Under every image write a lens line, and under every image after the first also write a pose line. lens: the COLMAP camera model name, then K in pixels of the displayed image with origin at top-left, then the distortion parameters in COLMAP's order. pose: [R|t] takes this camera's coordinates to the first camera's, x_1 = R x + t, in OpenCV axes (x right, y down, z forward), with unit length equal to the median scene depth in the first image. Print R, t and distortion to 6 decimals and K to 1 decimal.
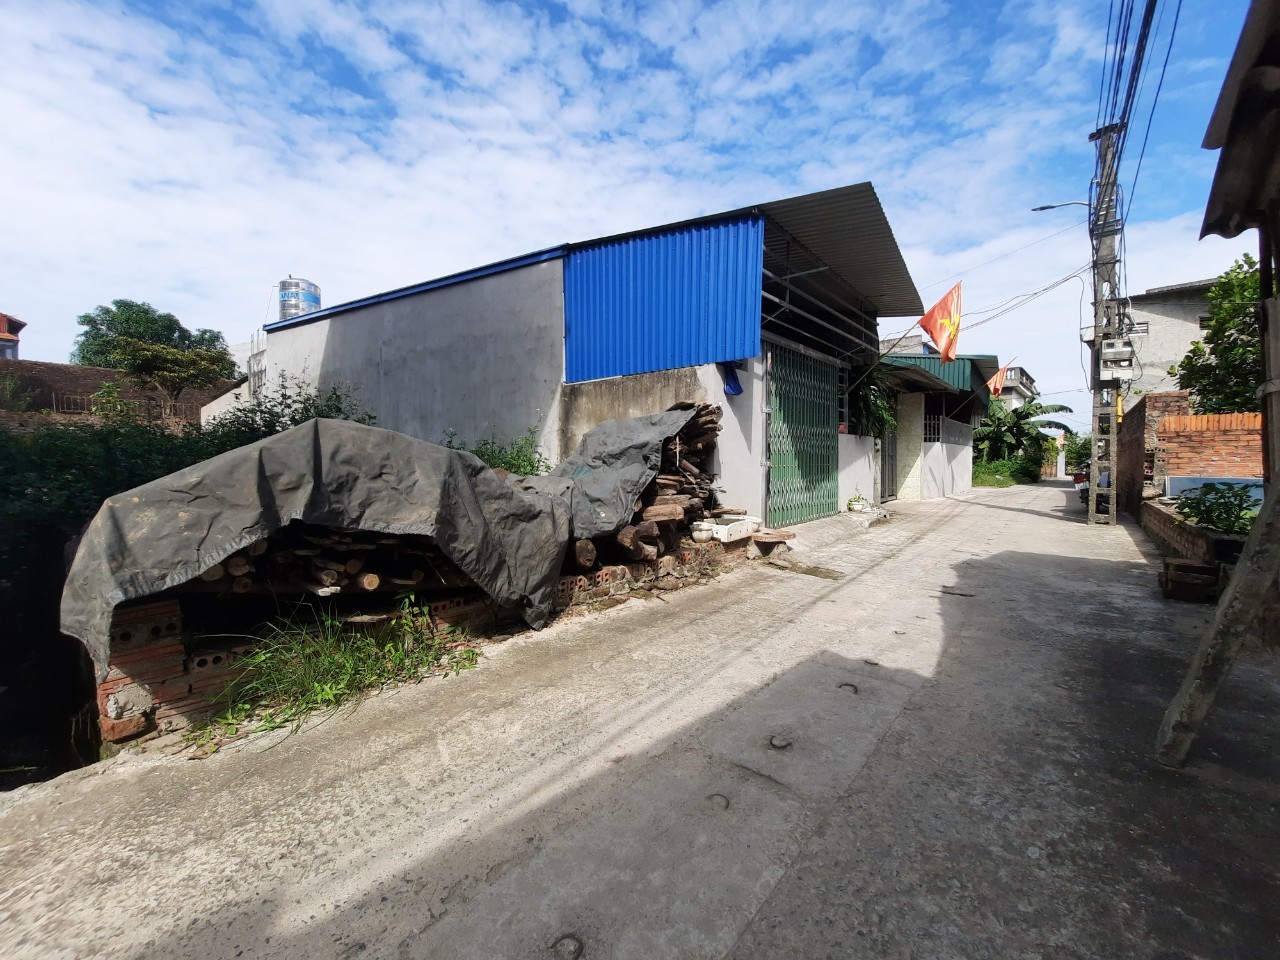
lens RADIAL K [[508.6, 0, 635.9], [0, 508.6, 469.1], [0, 0, 1]] dist [-0.004958, -0.000145]
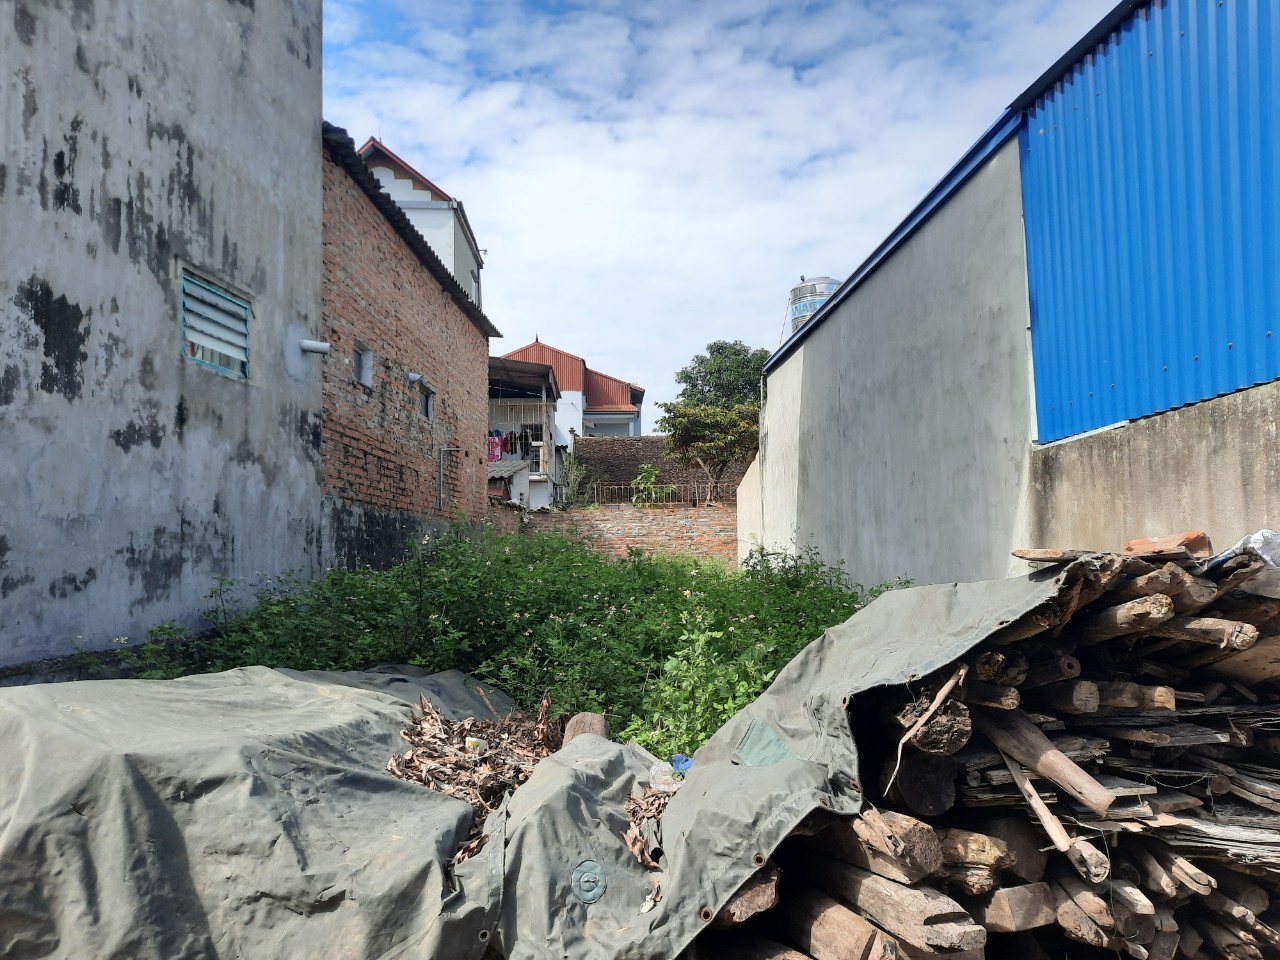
lens RADIAL K [[950.9, 0, 640.0], [0, 950.9, 481.4], [0, 0, 1]] dist [0.026712, 0.000200]
pose [[0.581268, -0.060934, -0.811427, 0.116797], [0.004038, 0.997396, -0.072007, -0.037500], [0.813702, 0.038579, 0.580000, 0.137900]]
